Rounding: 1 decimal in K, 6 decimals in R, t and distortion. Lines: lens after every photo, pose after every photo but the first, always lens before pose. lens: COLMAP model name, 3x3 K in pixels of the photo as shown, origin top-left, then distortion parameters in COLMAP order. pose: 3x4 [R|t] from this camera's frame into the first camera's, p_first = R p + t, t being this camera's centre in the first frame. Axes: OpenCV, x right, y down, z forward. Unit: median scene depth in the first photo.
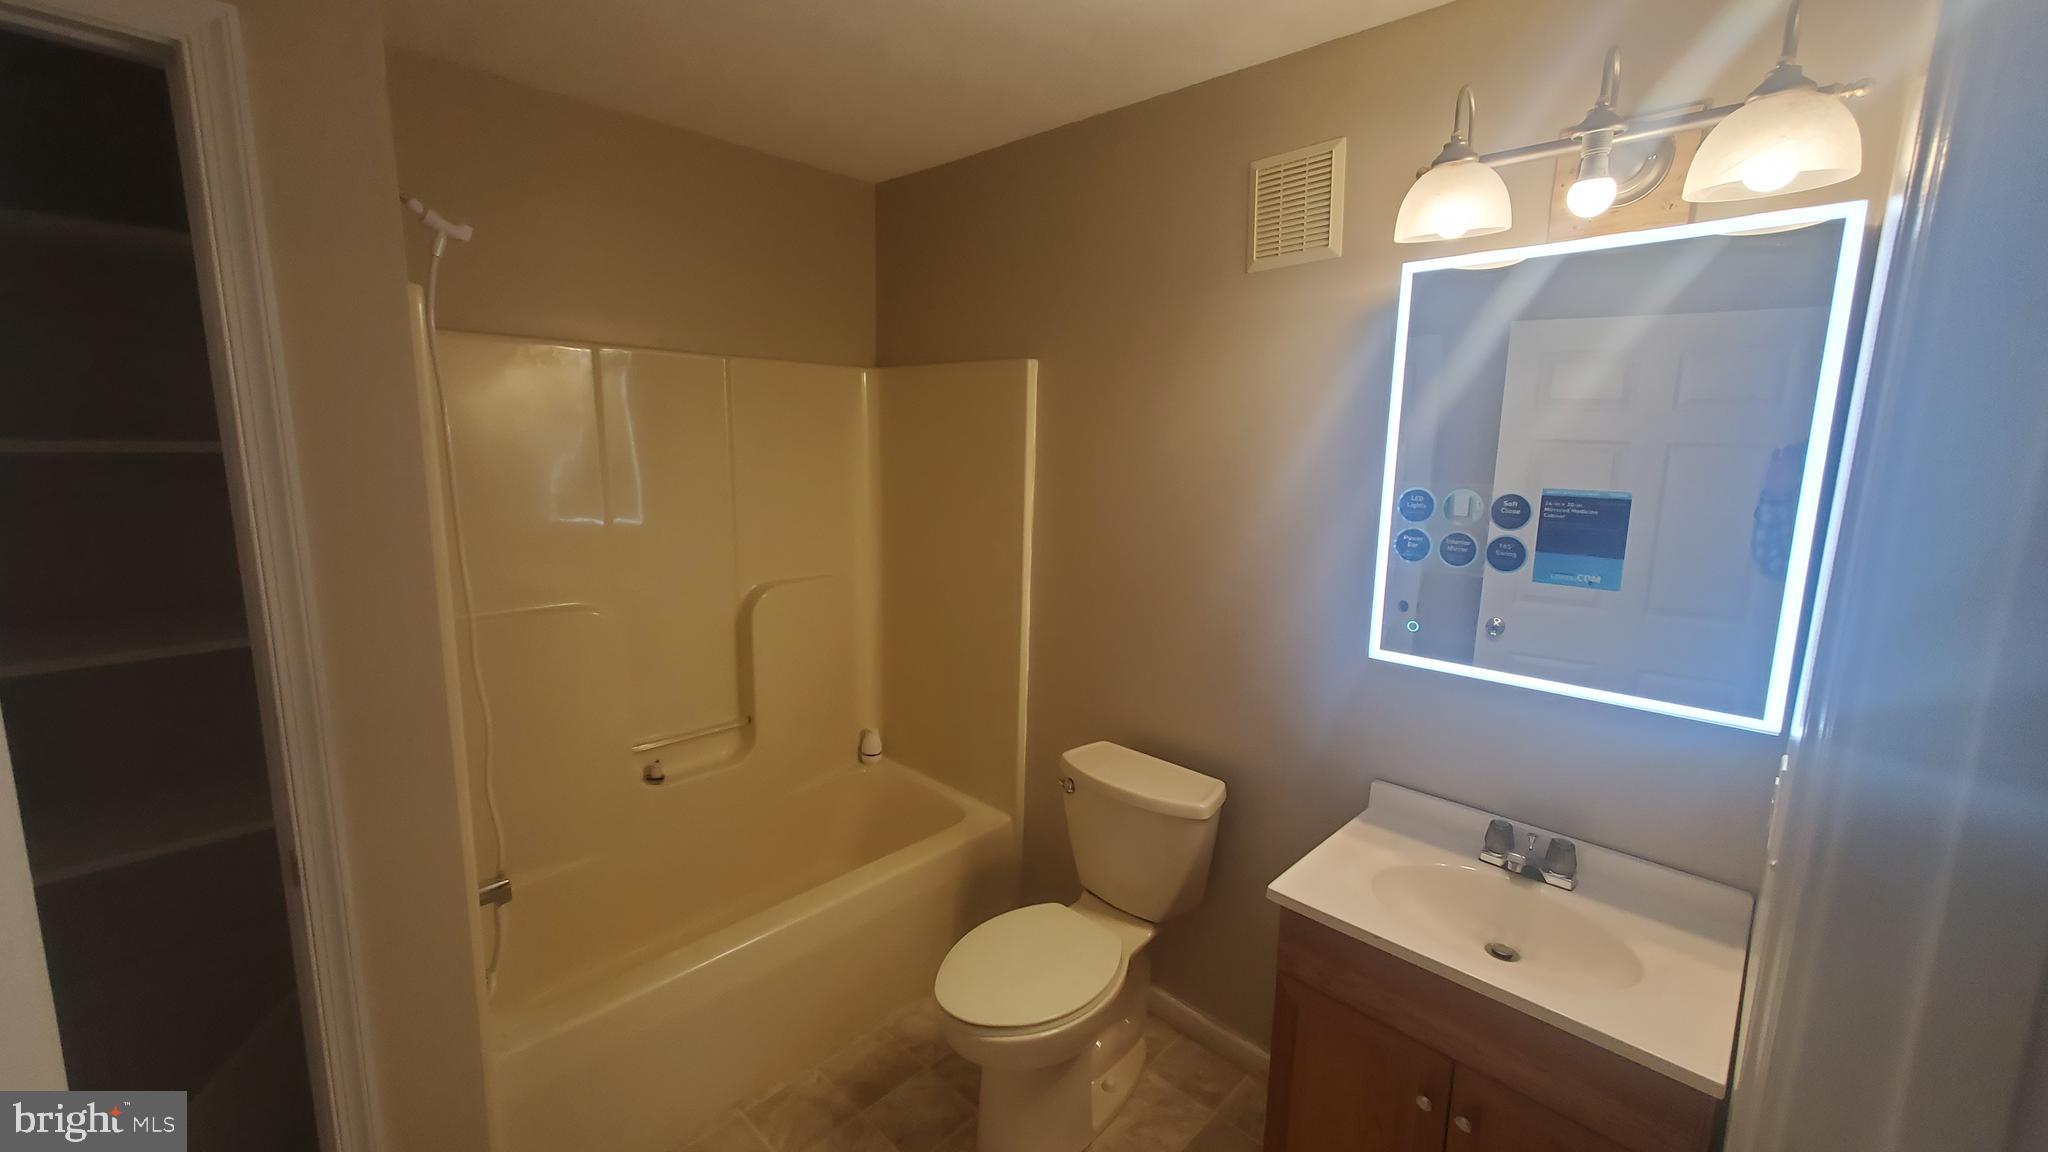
lens RADIAL K [[806.8, 0, 1026.9], [0, 806.8, 569.4], [0, 0, 1]] dist [0.003769, 0.000117]
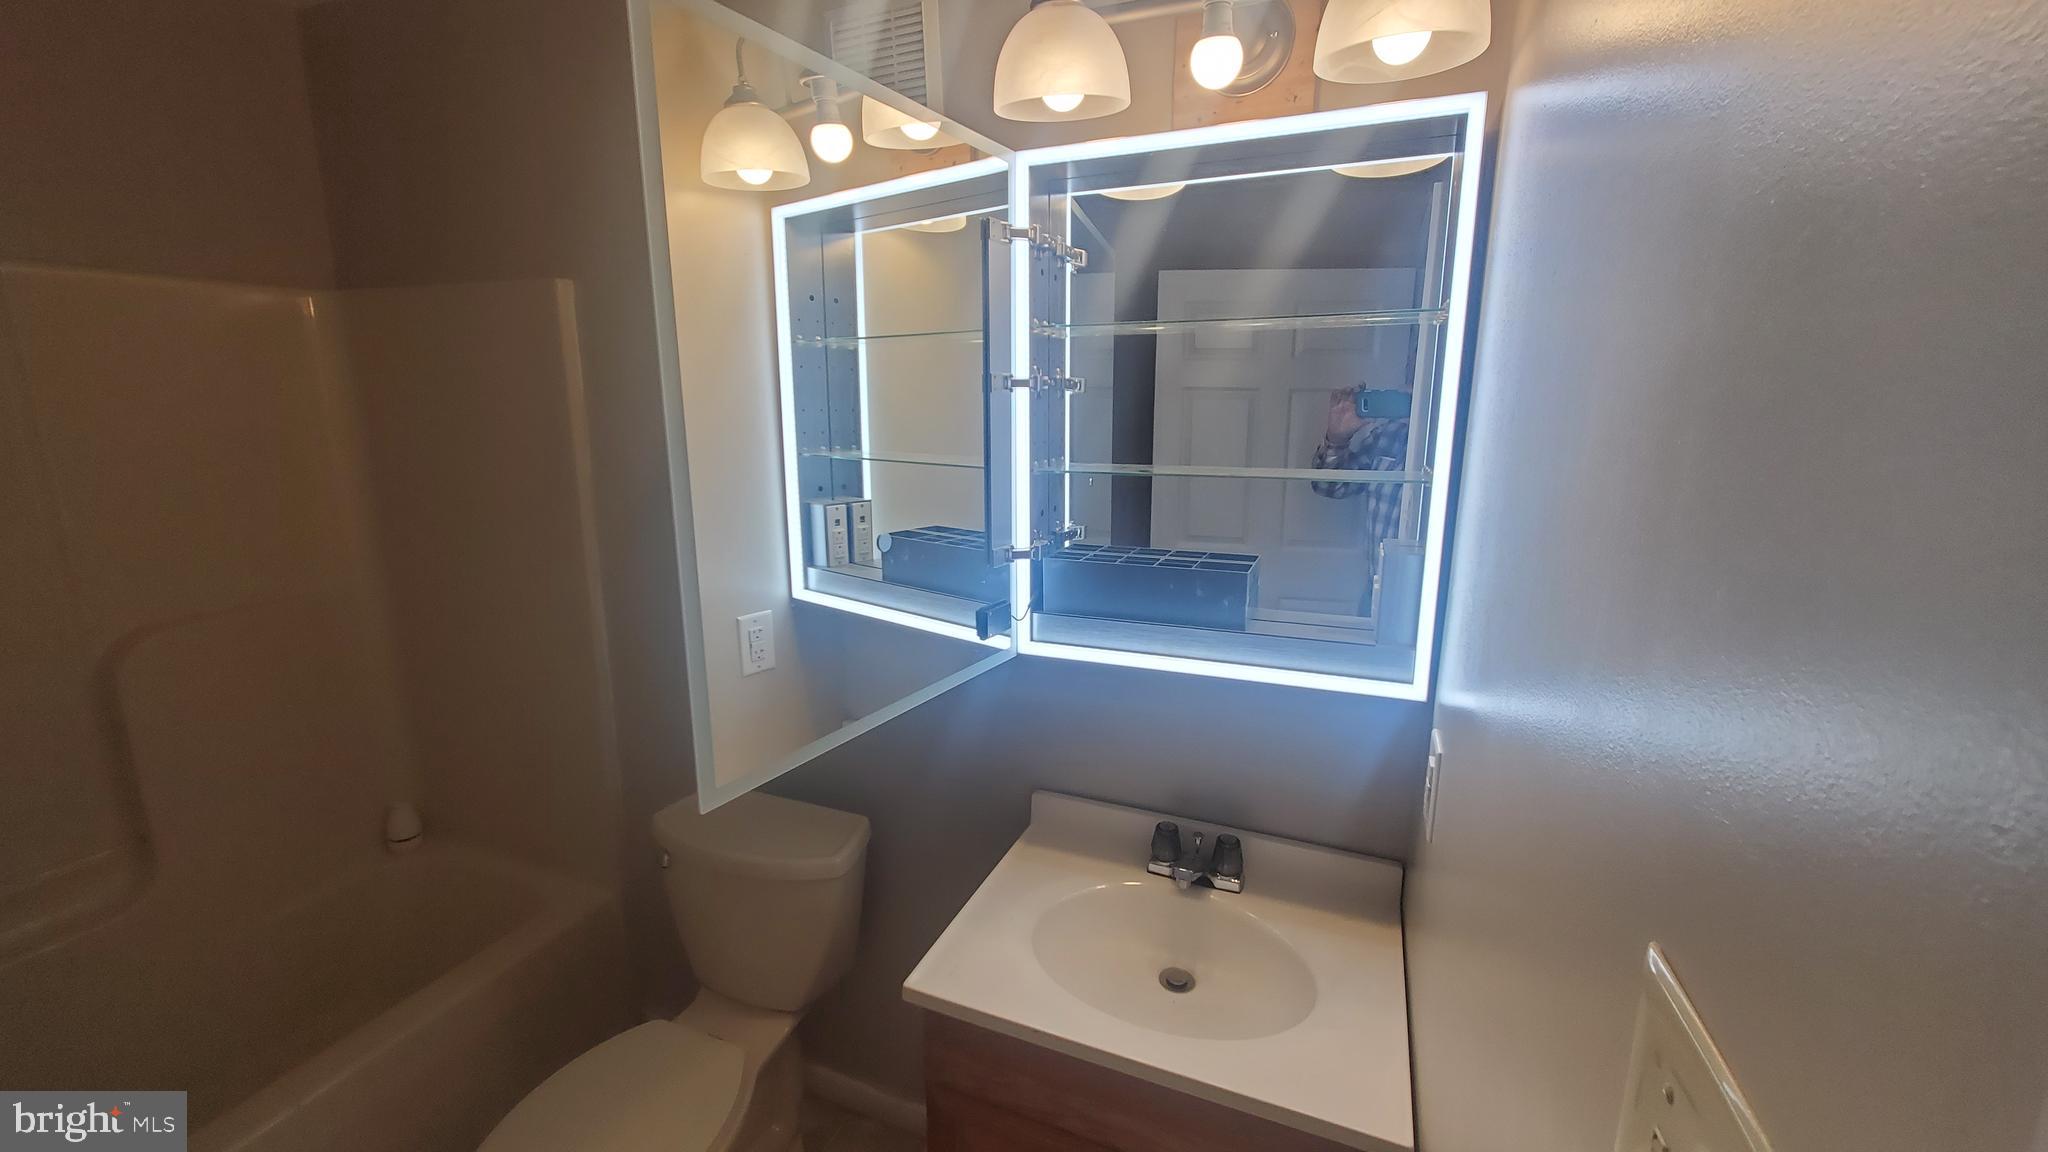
lens RADIAL K [[806.8, 0, 1026.9], [0, 806.8, 569.4], [0, 0, 1]] dist [0.003769, 0.000117]
pose [[0.927527, -0.091825, 0.362301, 0.152307], [0.073372, 0.995223, 0.064400, -0.027476], [-0.366483, -0.033150, 0.929834, 0.248007]]
